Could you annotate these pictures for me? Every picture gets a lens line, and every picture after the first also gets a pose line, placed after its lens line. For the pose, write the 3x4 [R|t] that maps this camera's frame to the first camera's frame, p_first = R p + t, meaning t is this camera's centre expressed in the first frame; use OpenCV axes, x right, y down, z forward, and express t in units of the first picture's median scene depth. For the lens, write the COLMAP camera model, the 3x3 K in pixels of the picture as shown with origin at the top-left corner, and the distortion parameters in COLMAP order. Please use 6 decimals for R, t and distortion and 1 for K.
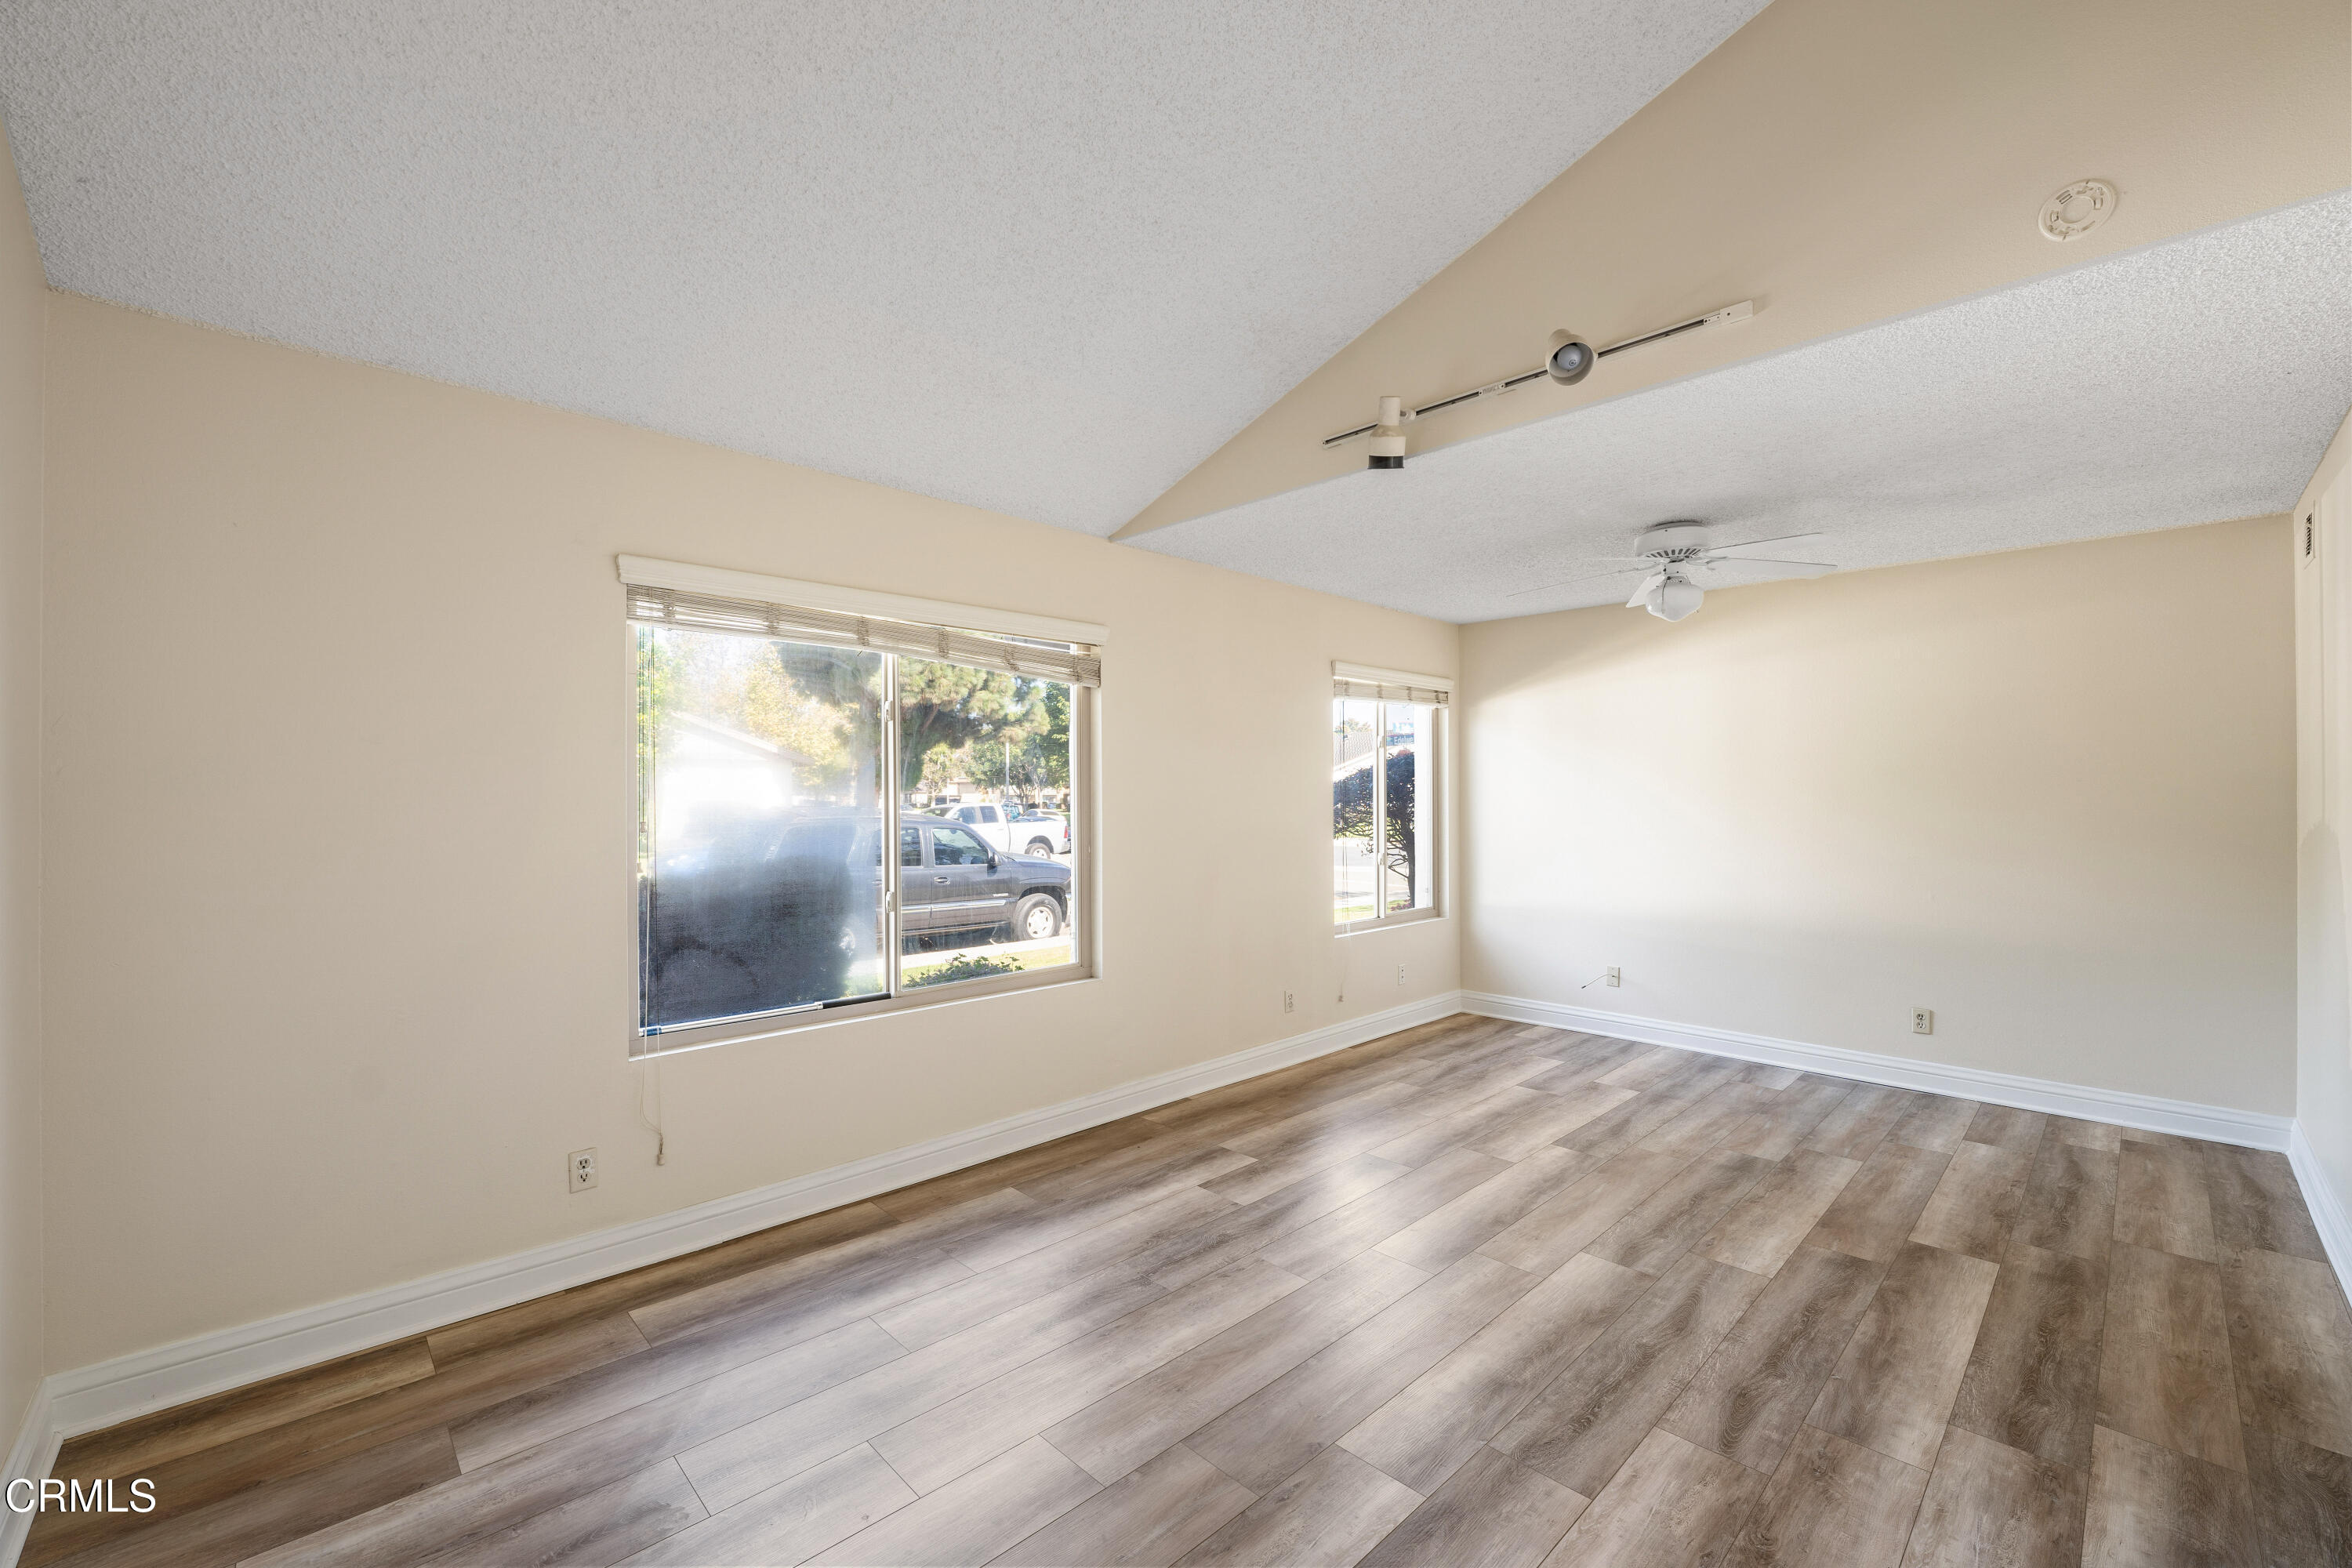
lens RADIAL K [[958.6, 0, 1172.5], [0, 958.6, 790.5], [0, 0, 1]] dist [-0.031068, 0.003626]
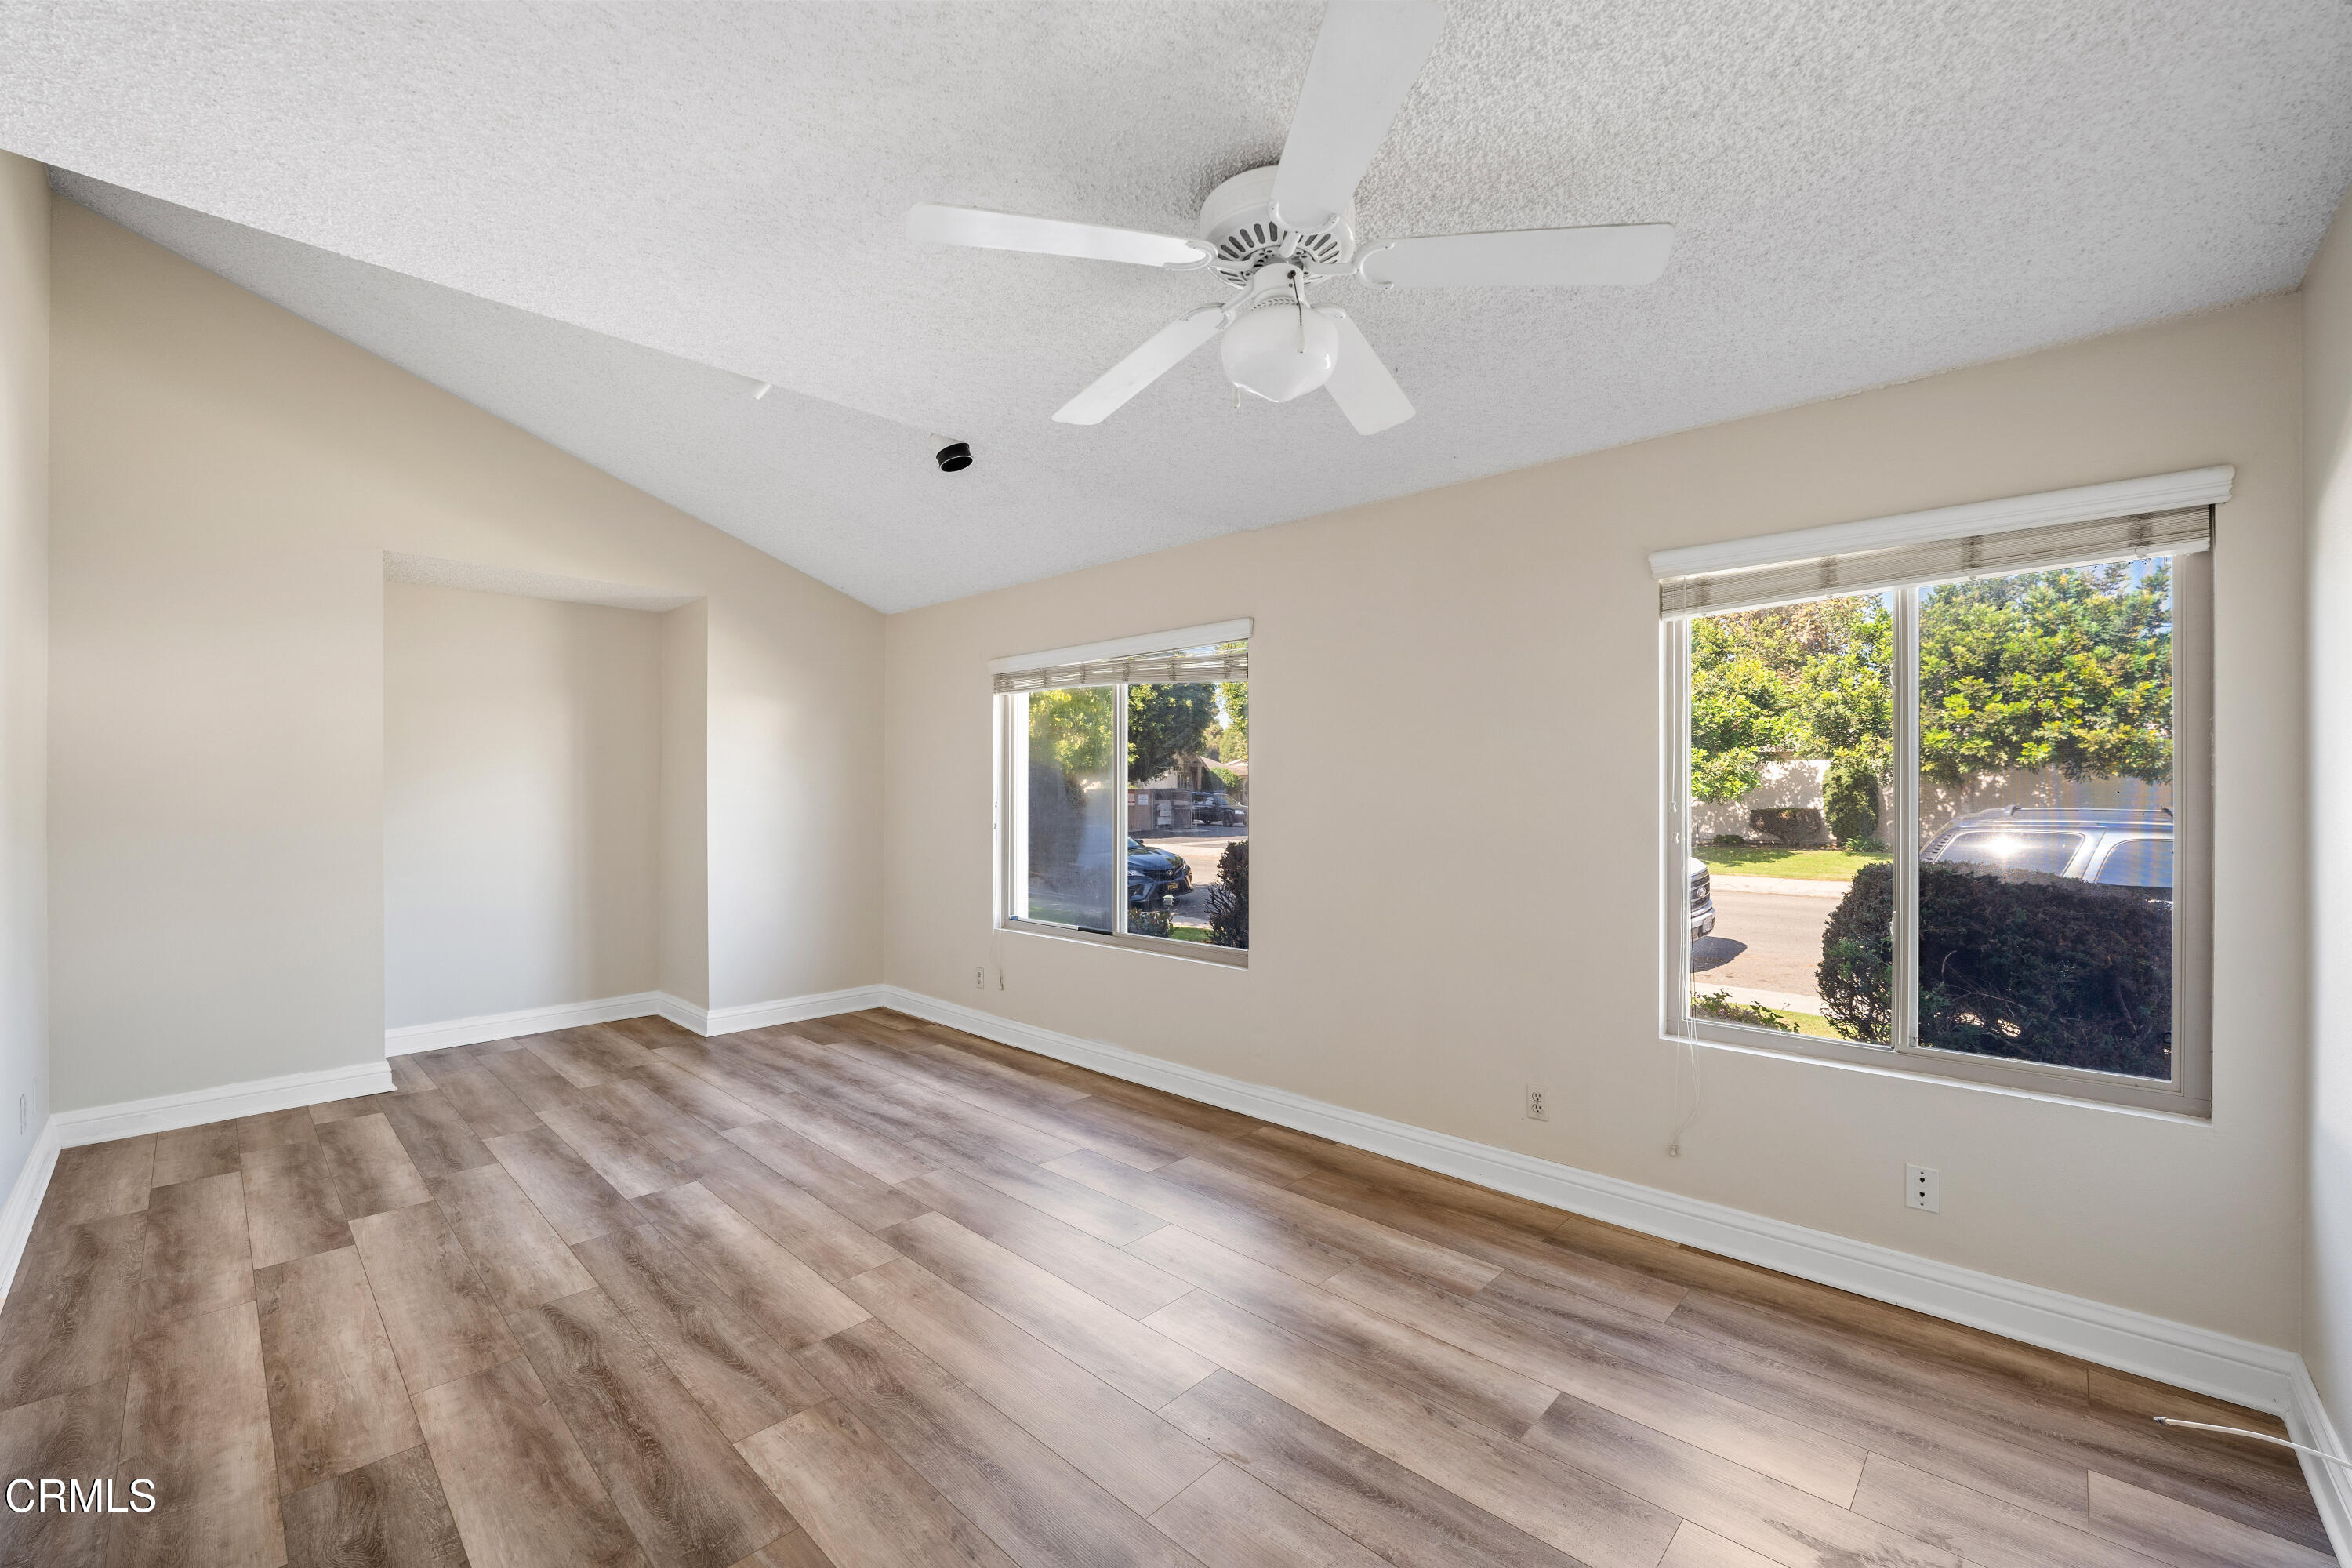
lens RADIAL K [[958.6, 0, 1172.5], [0, 958.6, 790.5], [0, 0, 1]] dist [-0.031068, 0.003626]
pose [[0.044406, 0.002557, -0.999010, 1.466265], [0.003195, 0.999991, 0.002702, 0.006908], [0.999008, -0.003312, 0.044397, 1.389107]]
